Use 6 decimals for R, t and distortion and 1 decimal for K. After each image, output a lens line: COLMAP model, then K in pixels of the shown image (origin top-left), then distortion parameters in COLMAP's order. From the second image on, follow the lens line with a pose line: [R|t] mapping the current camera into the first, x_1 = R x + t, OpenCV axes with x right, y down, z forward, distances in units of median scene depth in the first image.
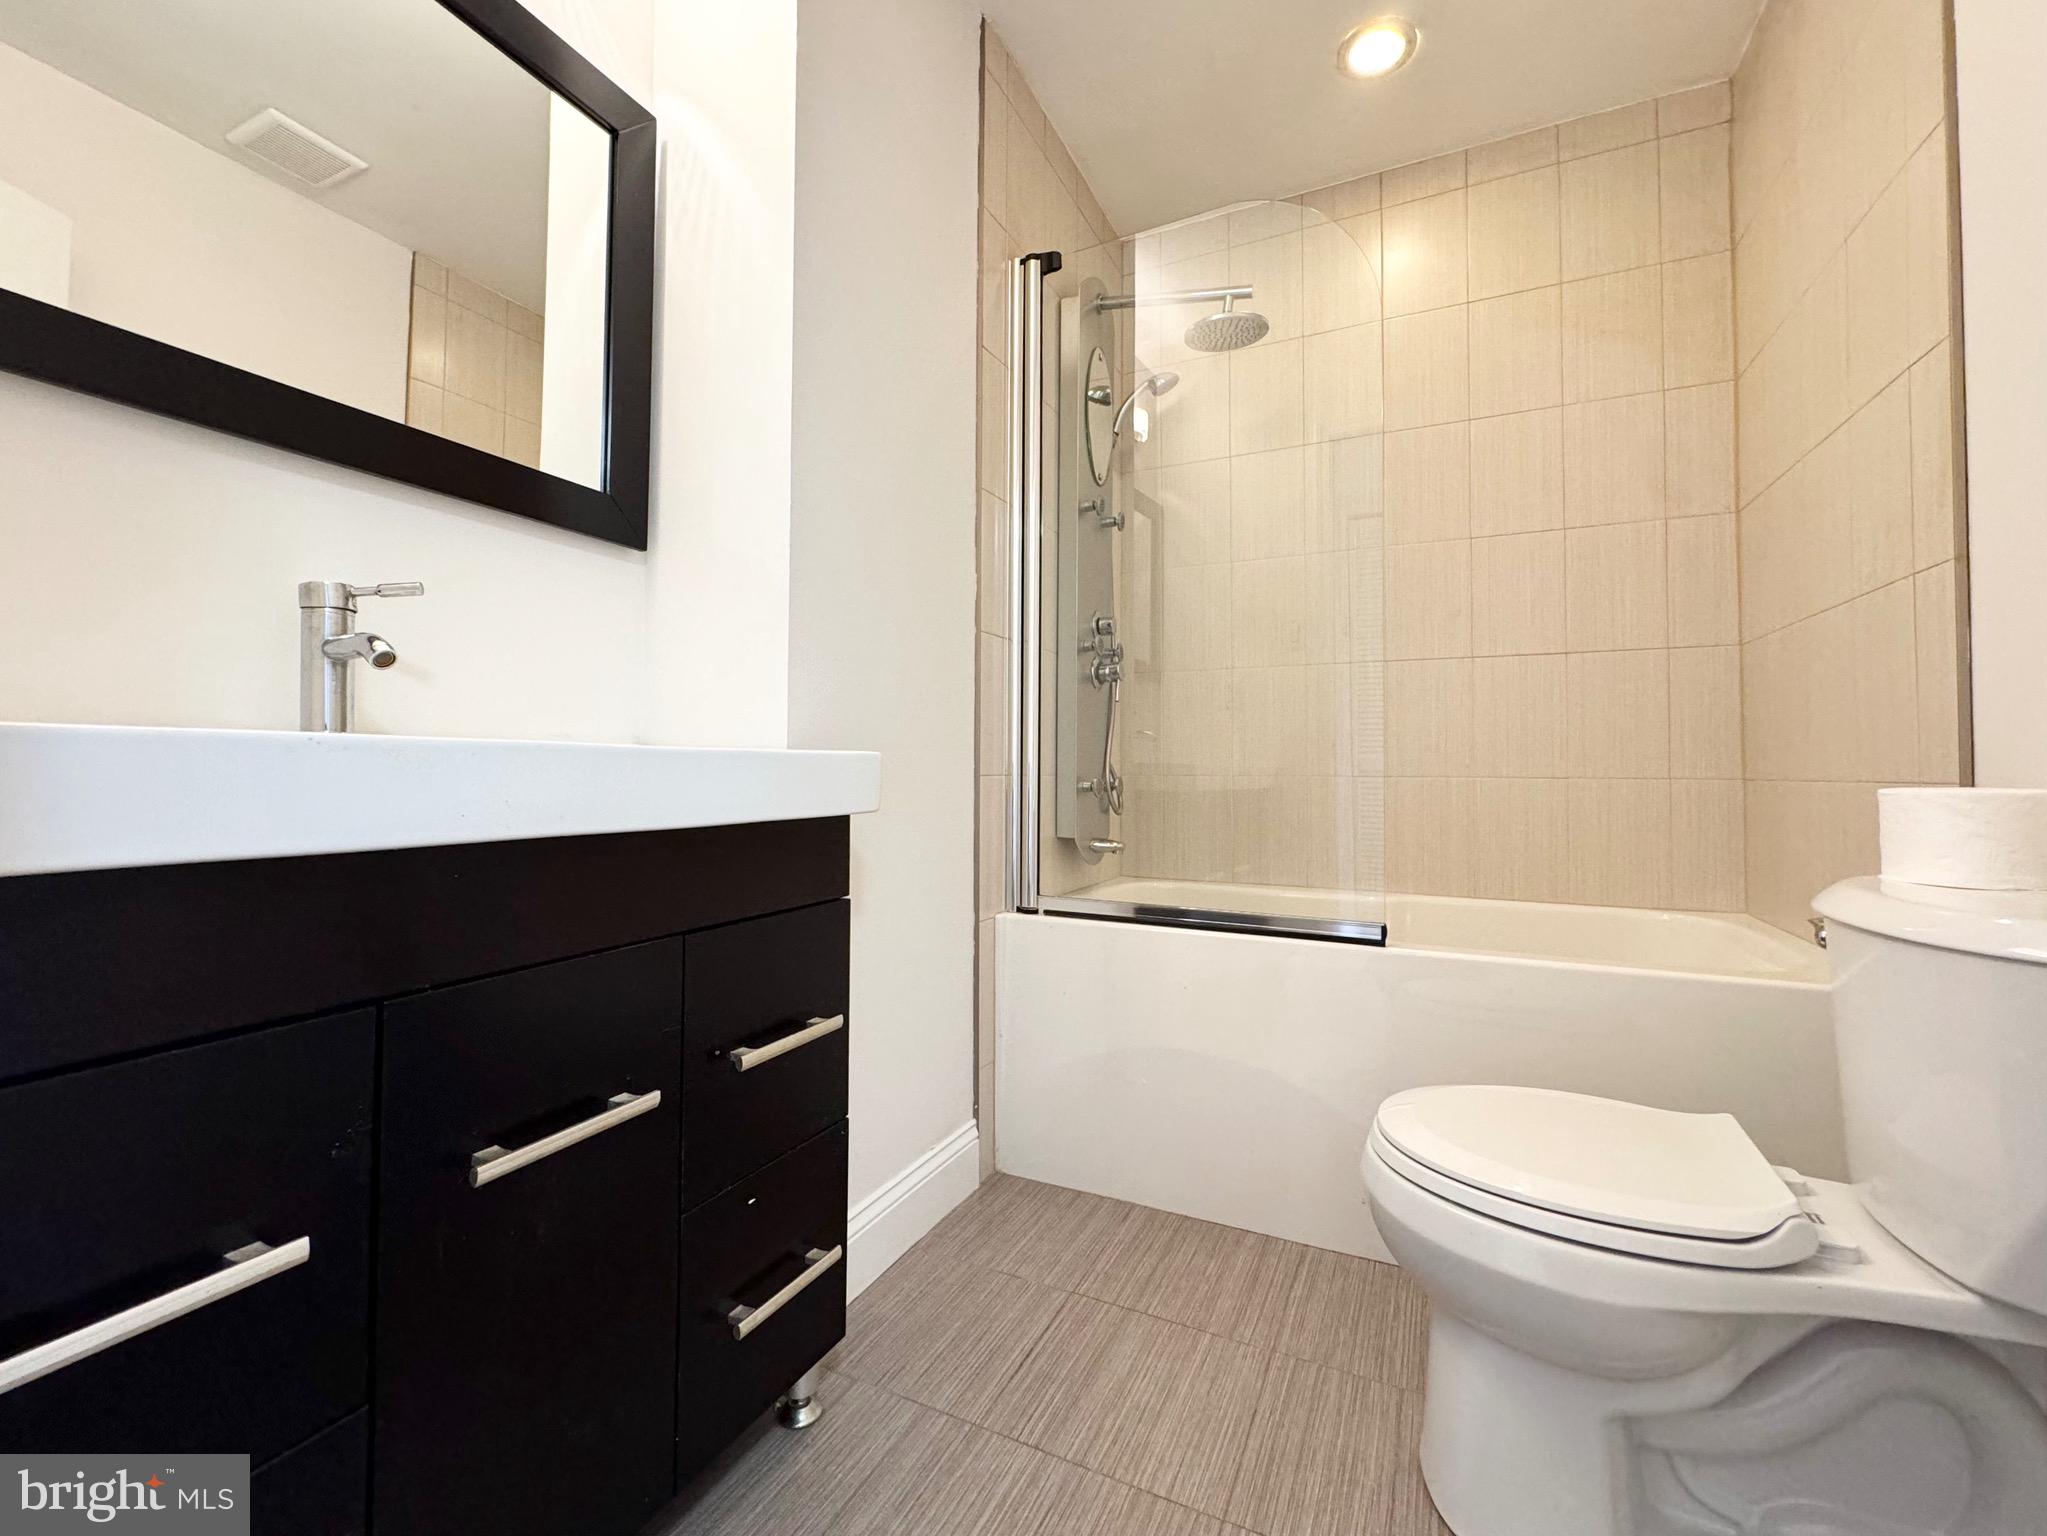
lens RADIAL K [[838.8, 0, 1033.3], [0, 838.8, 756.5], [0, 0, 1]] dist [-0.003651, -0.000356]
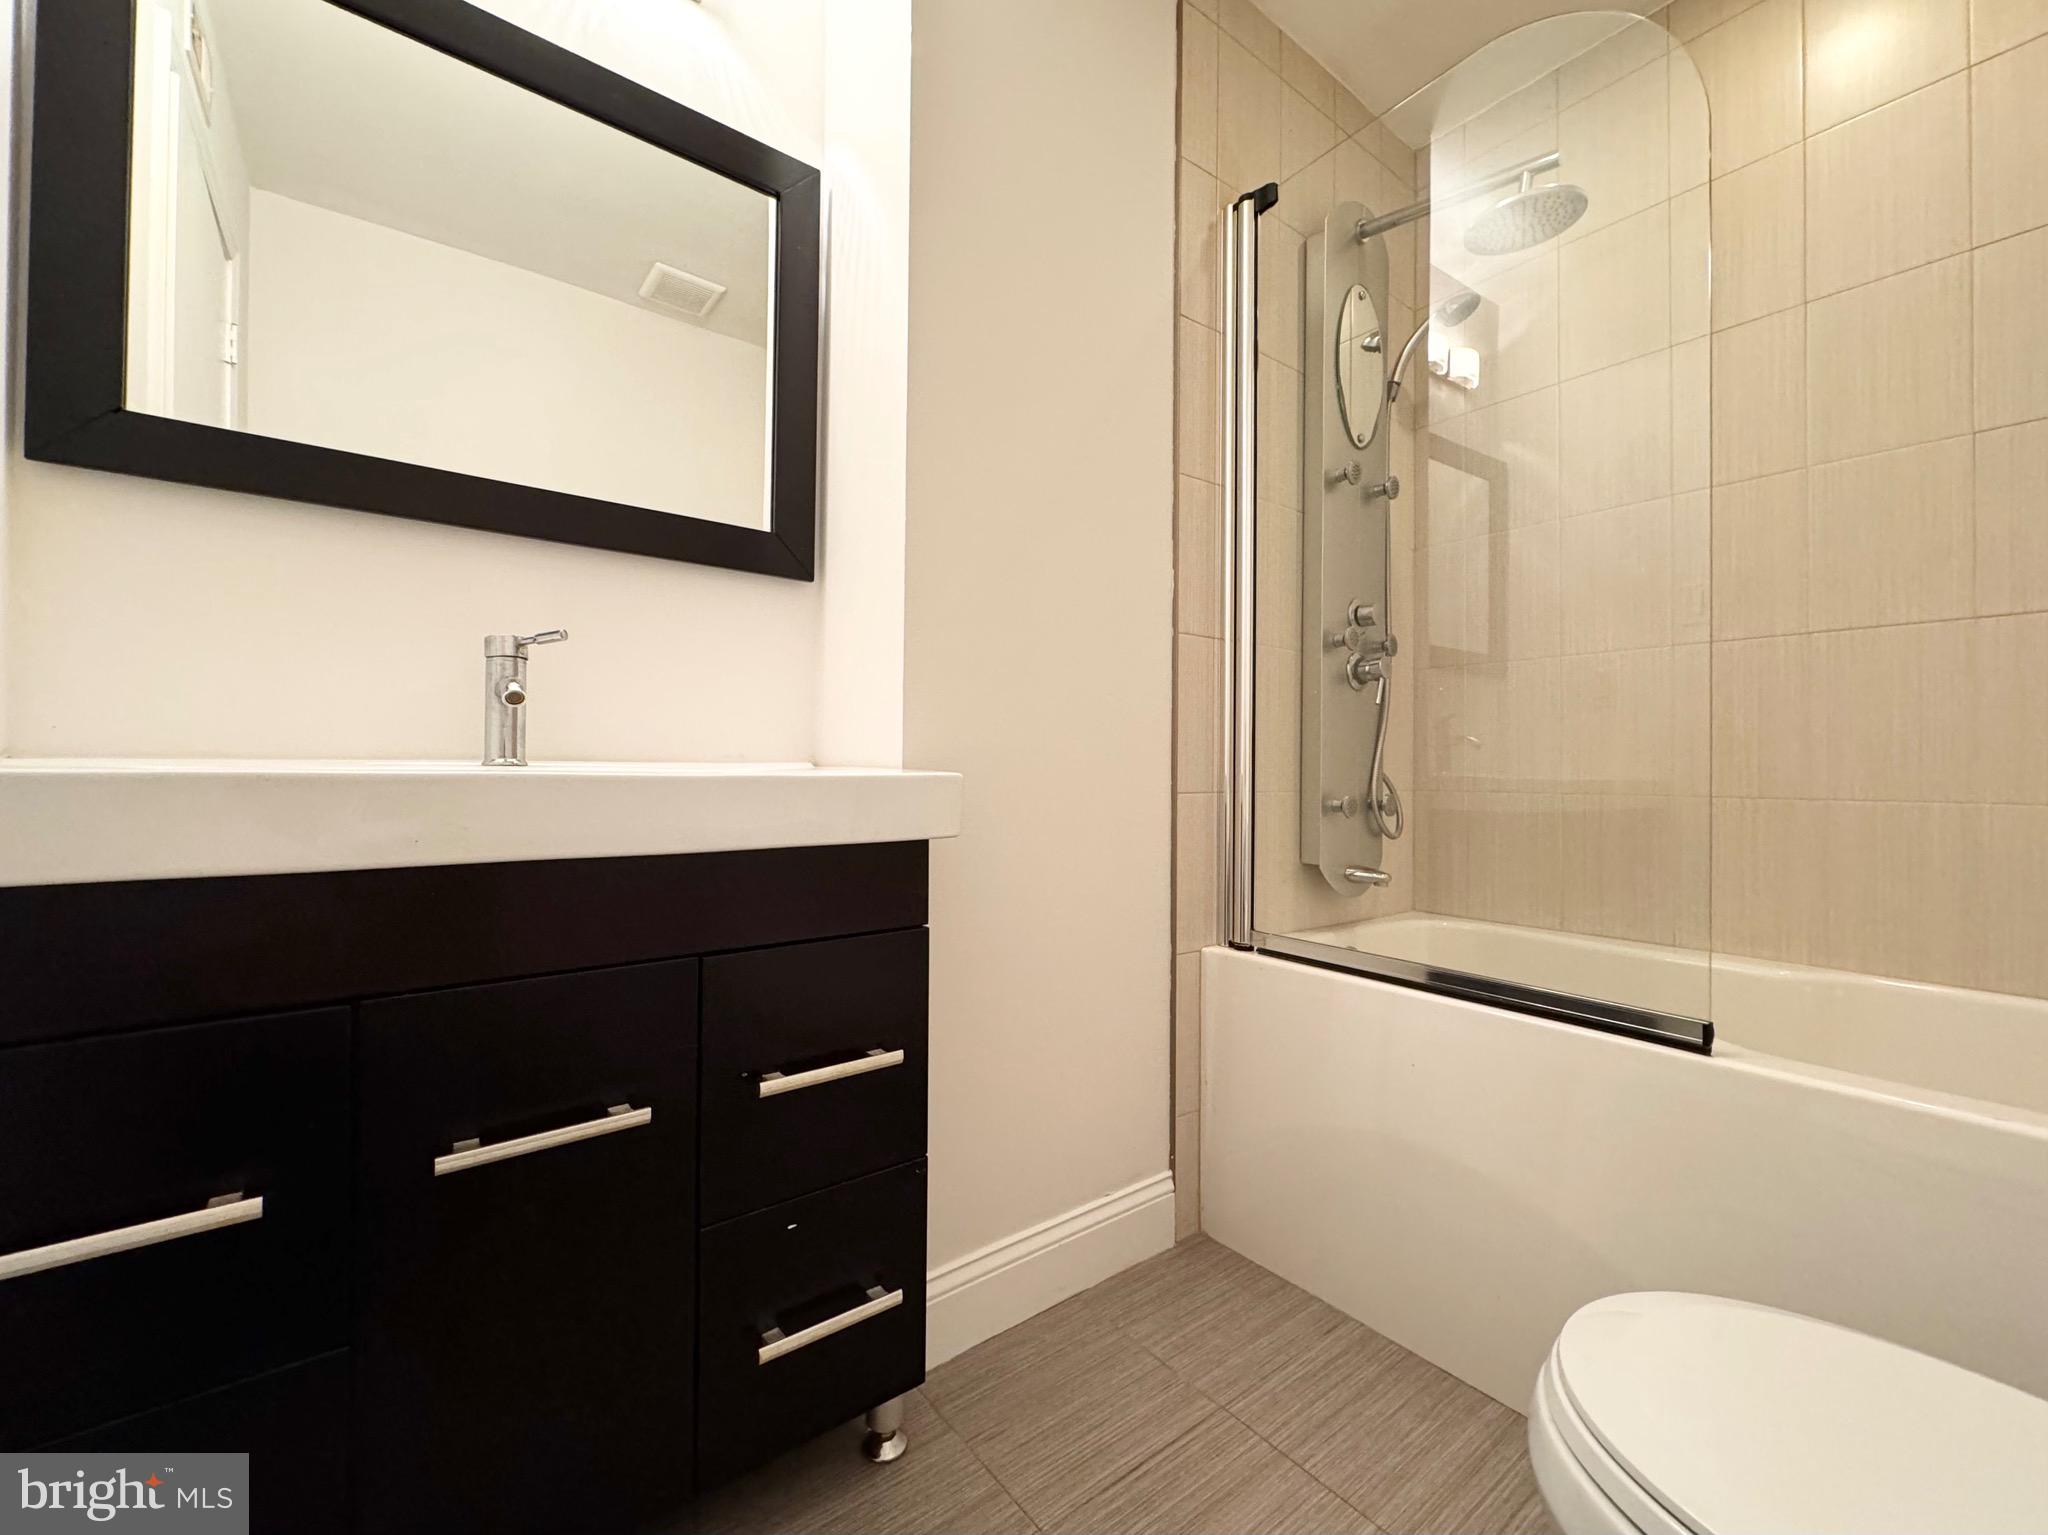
lens RADIAL K [[825.3, 0, 1019.2], [0, 825.3, 769.5], [0, 0, 1]] dist [-0.001923, 0.000039]
pose [[0.896121, 0.001809, -0.443806, 0.178260], [0.002561, 0.999954, 0.009246, -0.011156], [0.443802, -0.009422, 0.896075, 0.127776]]
